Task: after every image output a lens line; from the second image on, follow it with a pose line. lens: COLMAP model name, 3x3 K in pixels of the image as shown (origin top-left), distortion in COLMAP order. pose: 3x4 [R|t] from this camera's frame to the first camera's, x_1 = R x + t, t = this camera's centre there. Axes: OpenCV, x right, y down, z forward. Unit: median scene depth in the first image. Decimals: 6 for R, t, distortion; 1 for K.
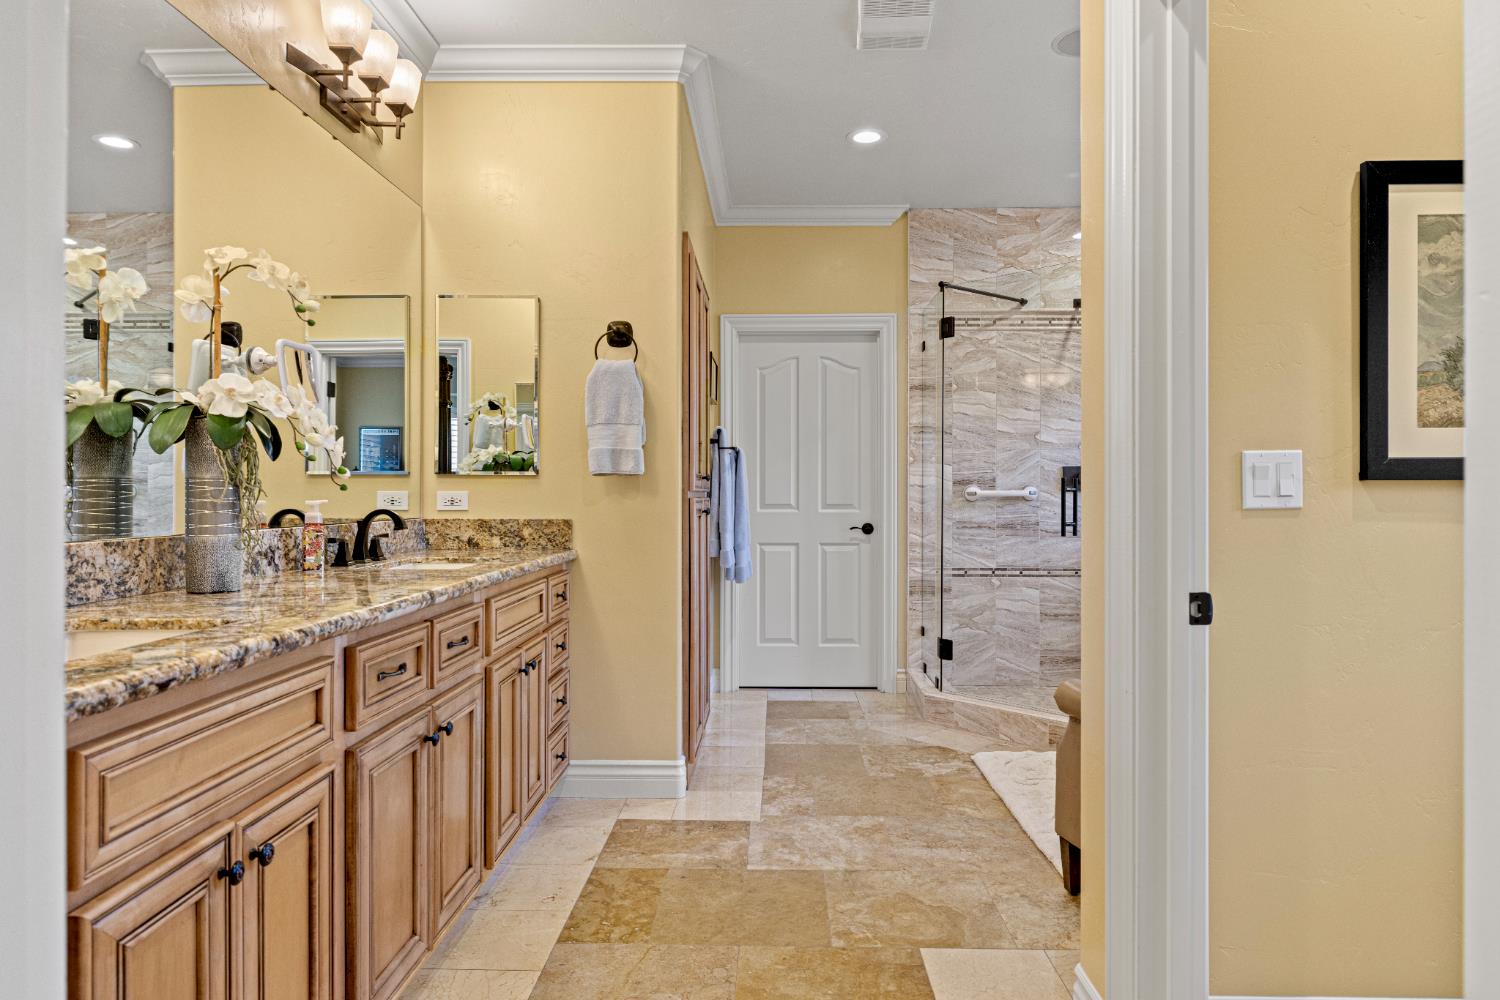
lens RADIAL K [[909.8, 0, 750.3], [0, 909.8, 498.0], [0, 0, 1]] dist [0.001090, -0.000012]
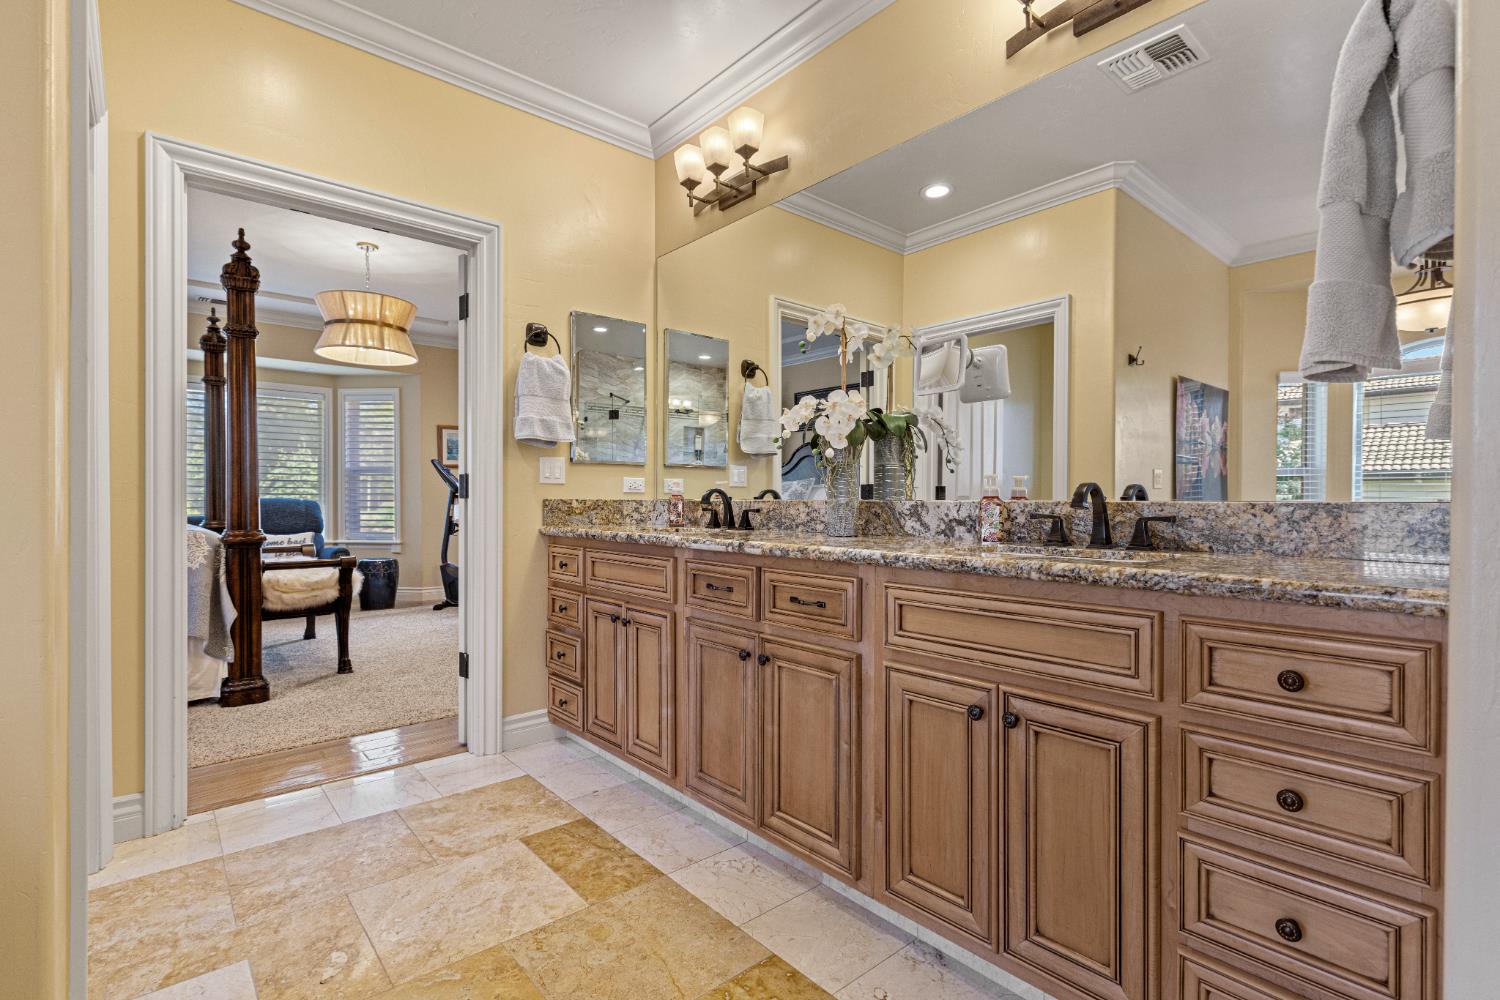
lens RADIAL K [[708.0, 0, 746.3], [0, 708.0, 498.4], [0, 0, 1]] dist [-0.000503, -0.000003]
pose [[-0.737487, 0.004899, -0.675343, 0.284525], [-0.000813, 0.999967, 0.008141, 0.024625], [0.675361, 0.006552, -0.737458, 1.496031]]
